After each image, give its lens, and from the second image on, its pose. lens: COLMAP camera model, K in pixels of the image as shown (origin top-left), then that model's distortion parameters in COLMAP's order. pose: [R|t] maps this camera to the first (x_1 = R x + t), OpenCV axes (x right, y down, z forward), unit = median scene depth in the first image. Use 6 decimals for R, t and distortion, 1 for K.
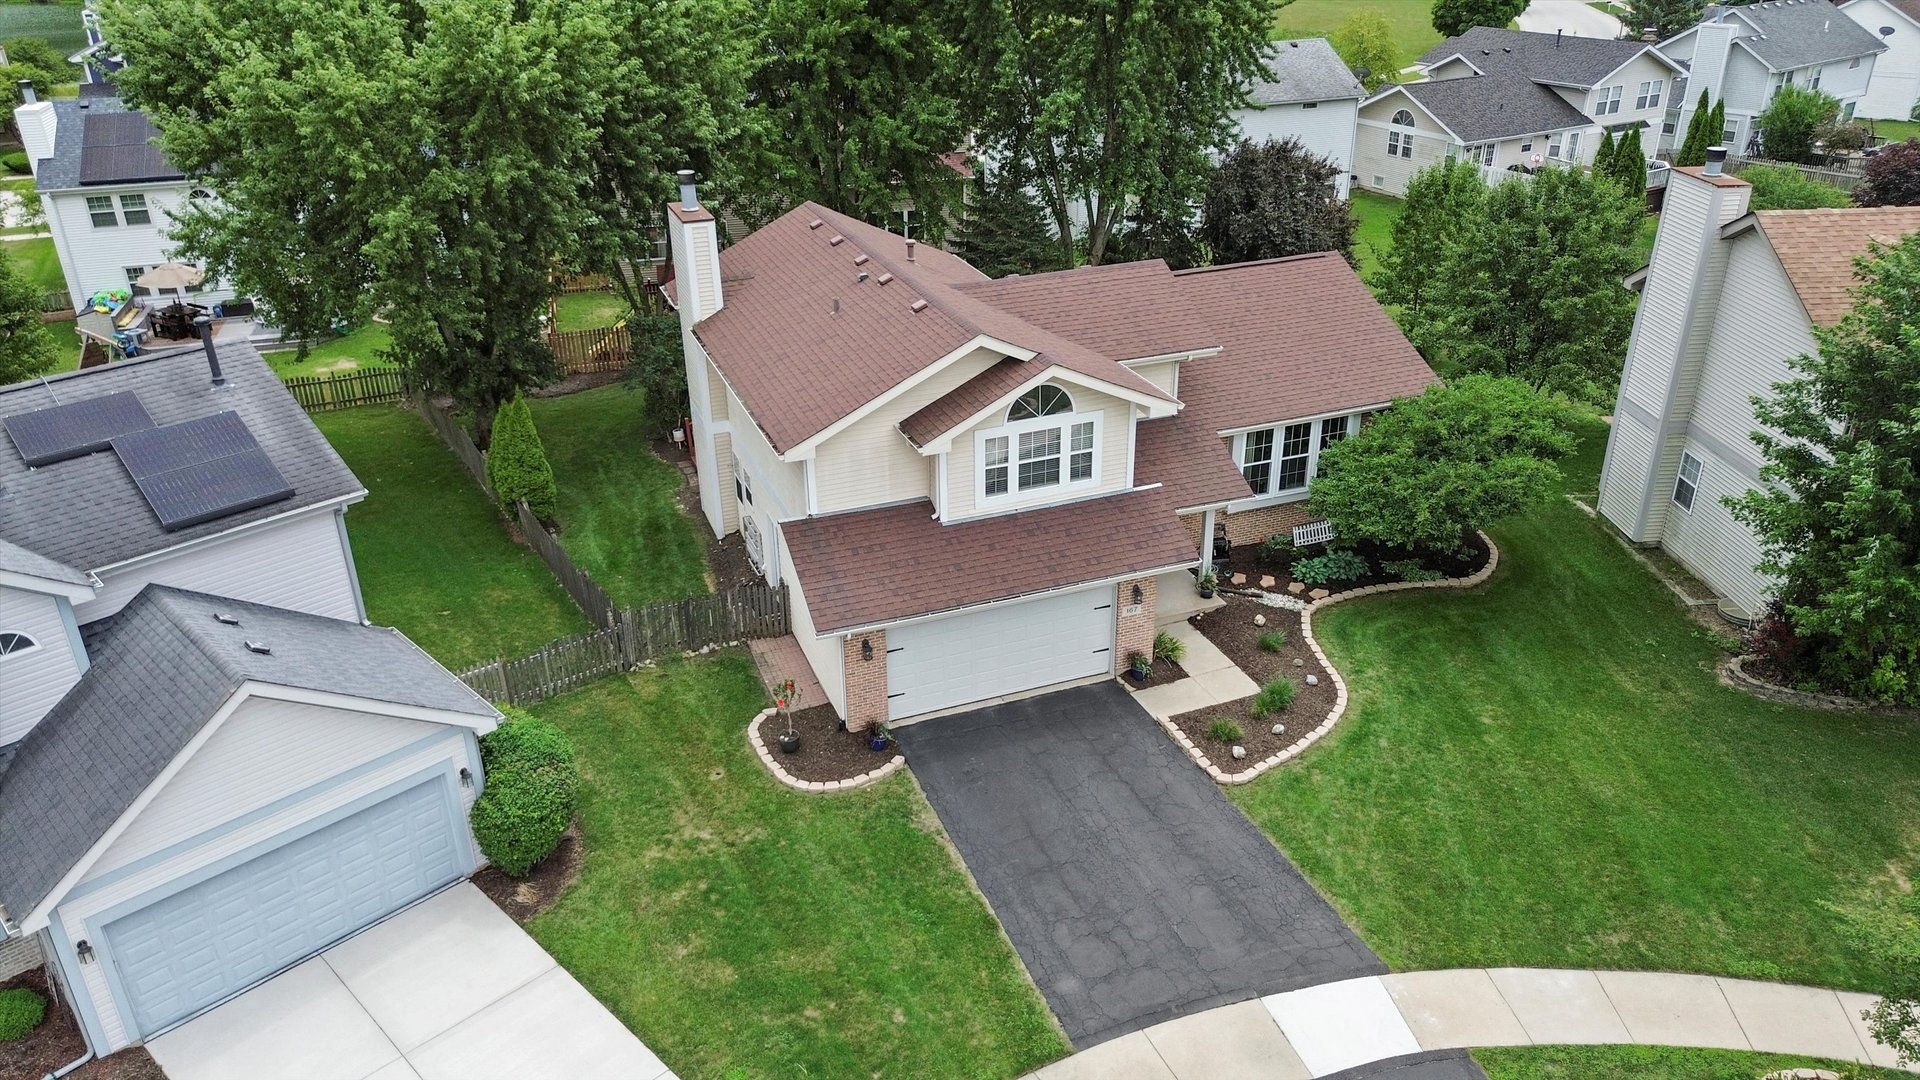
lens RADIAL K [[1361.5, 0, 959.0], [0, 1361.5, 534.5], [0, 0, 1]] dist [0.106926, -0.118840]
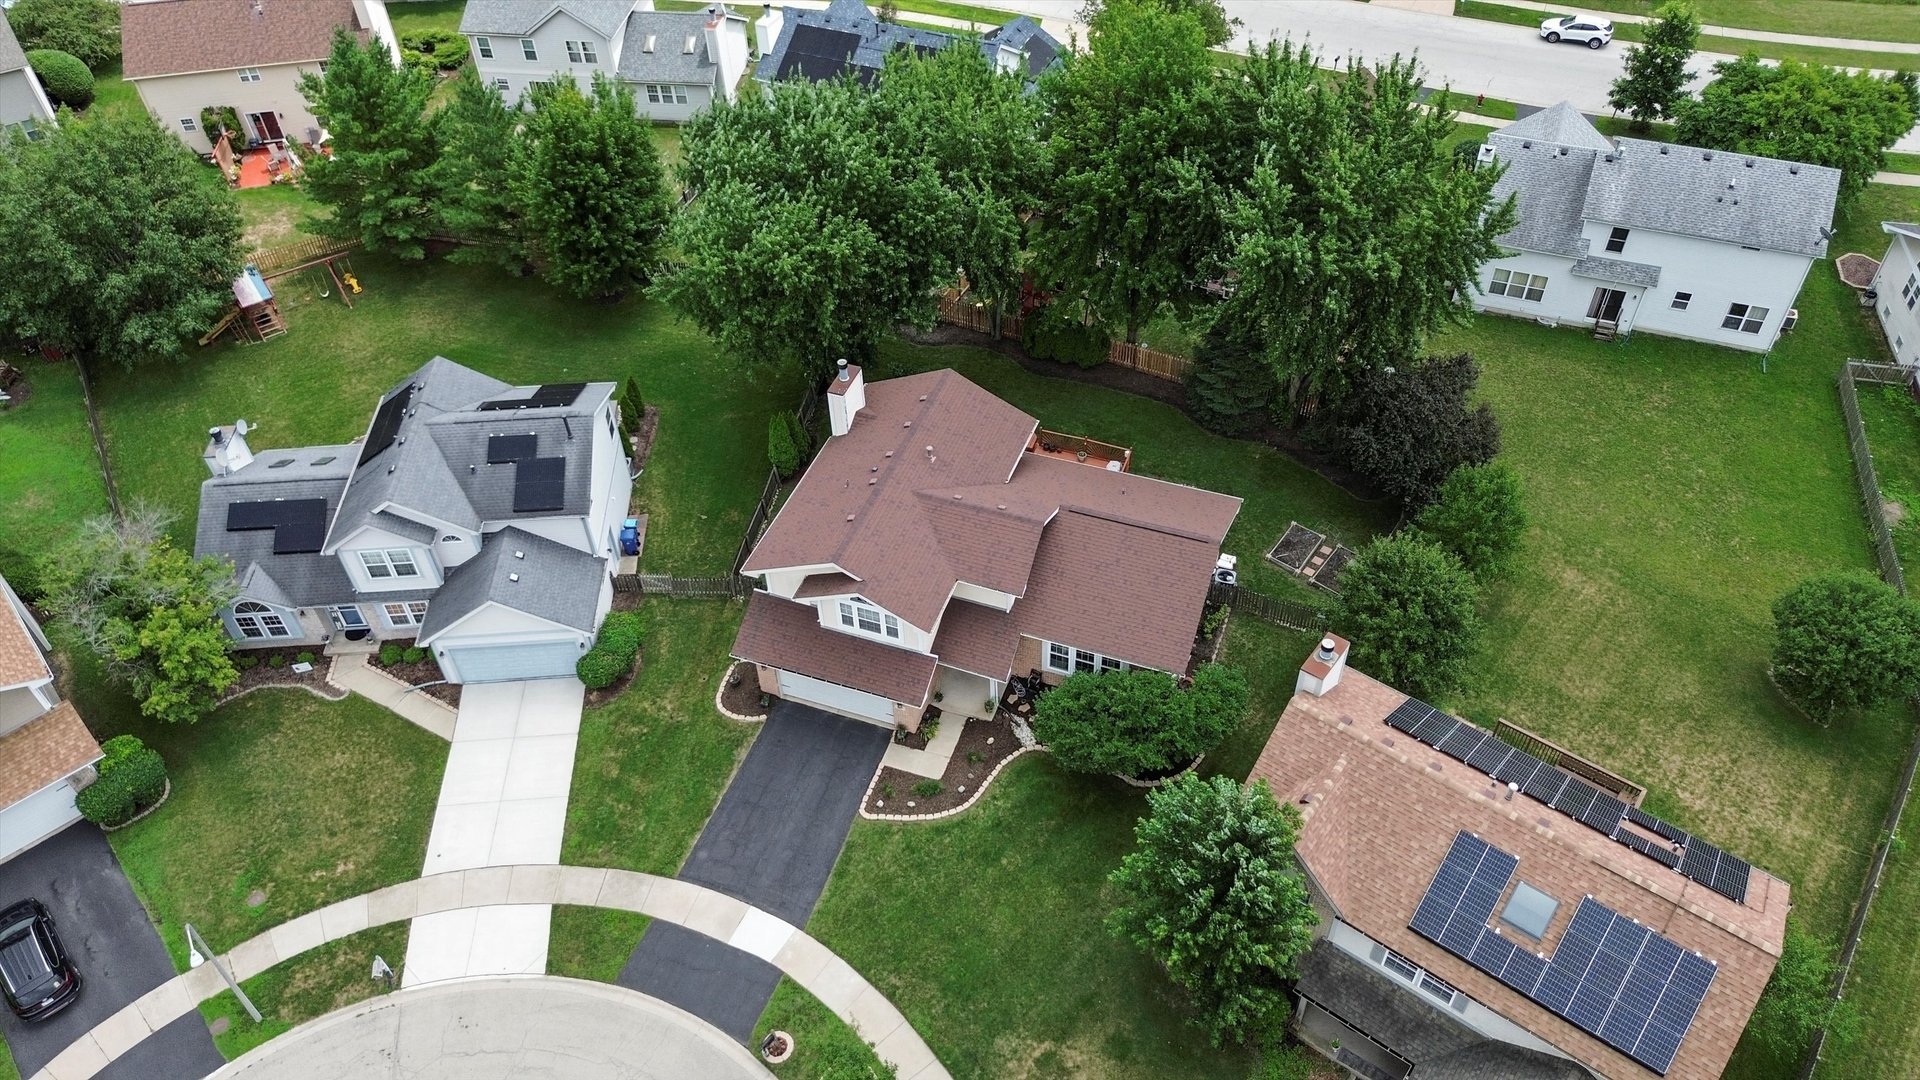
lens RADIAL K [[1361.5, 0, 959.0], [0, 1361.5, 534.5], [0, 0, 1]] dist [0.106926, -0.118840]
pose [[0.750172, 0.458179, -0.476774, 1.004226], [-0.270703, 0.870636, 0.410747, -0.973750], [0.603293, -0.179066, 0.777157, -0.373859]]
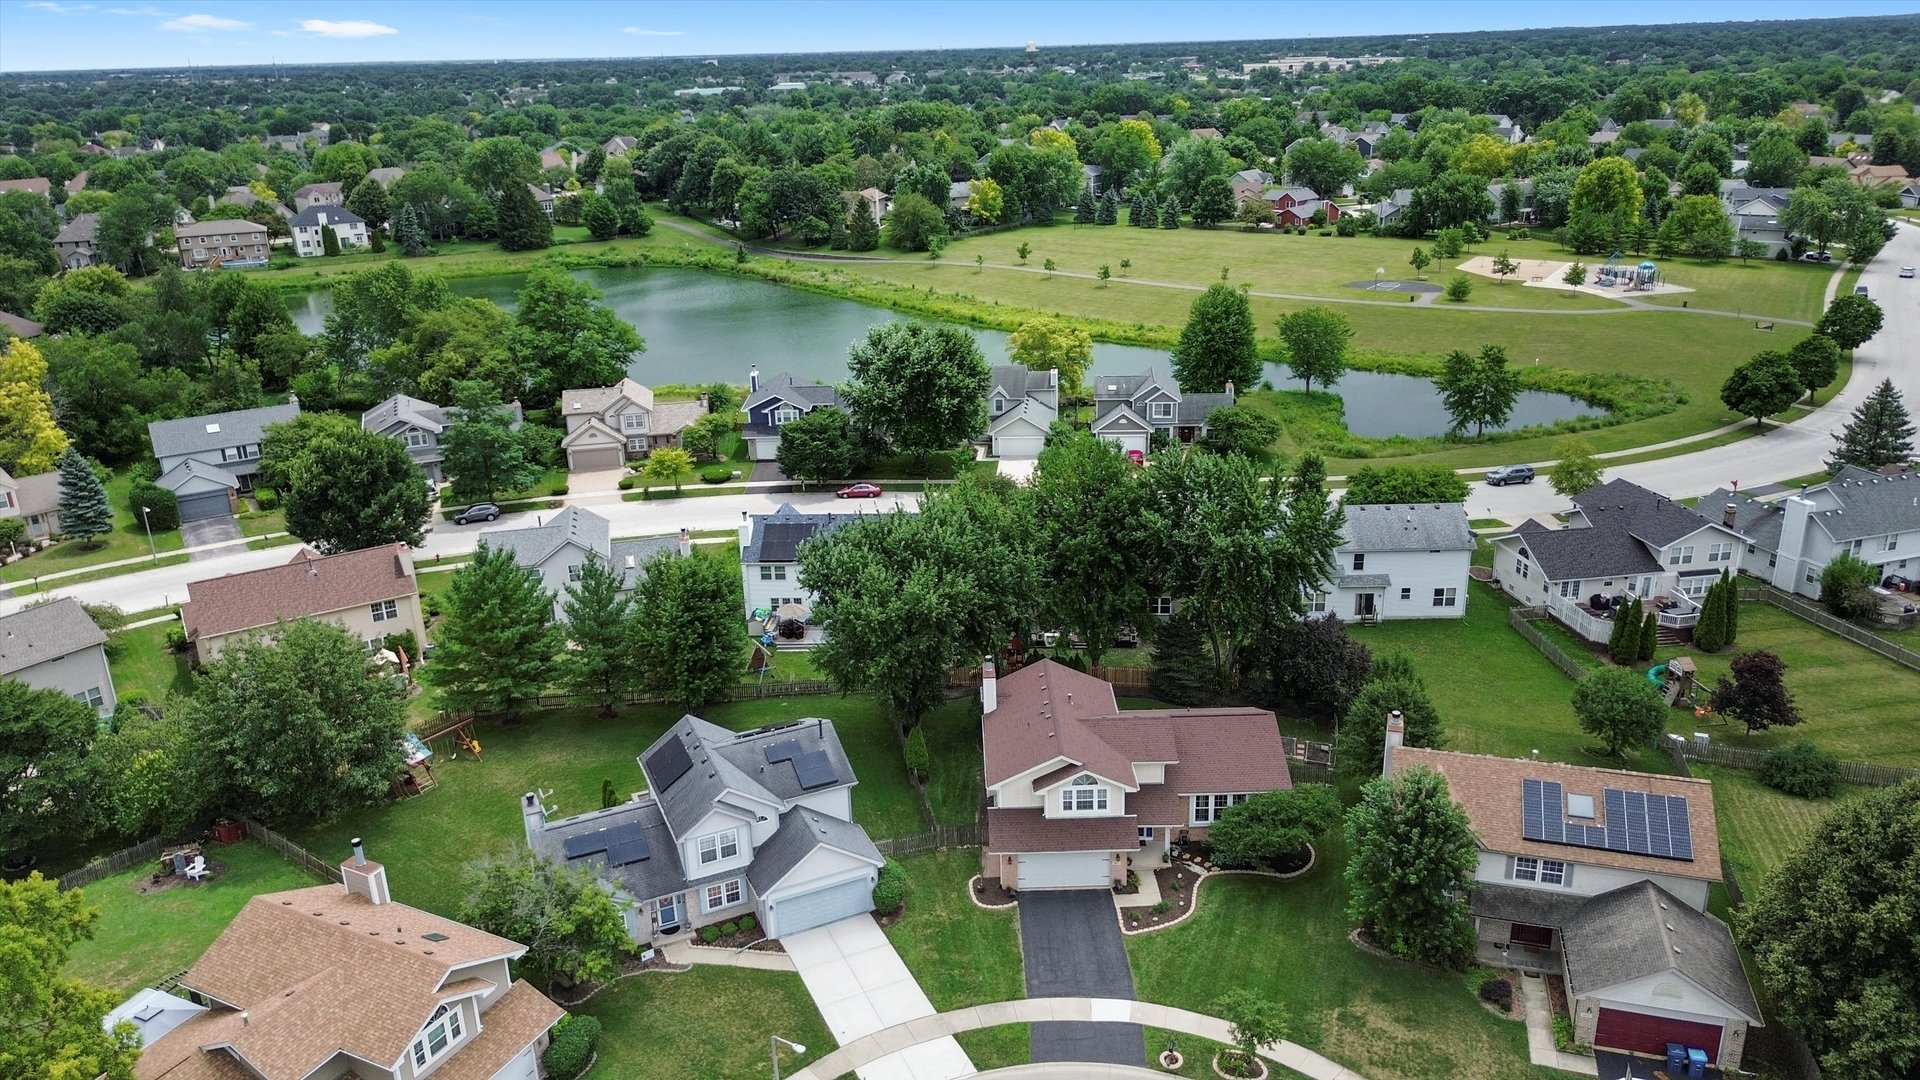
lens RADIAL K [[1361.5, 0, 959.0], [0, 1361.5, 534.5], [0, 0, 1]] dist [0.106926, -0.118840]
pose [[0.937419, 0.104038, -0.332298, 0.673042], [-0.137206, 0.987475, -0.077894, -0.330435], [0.320032, 0.118612, 0.939952, -1.692186]]
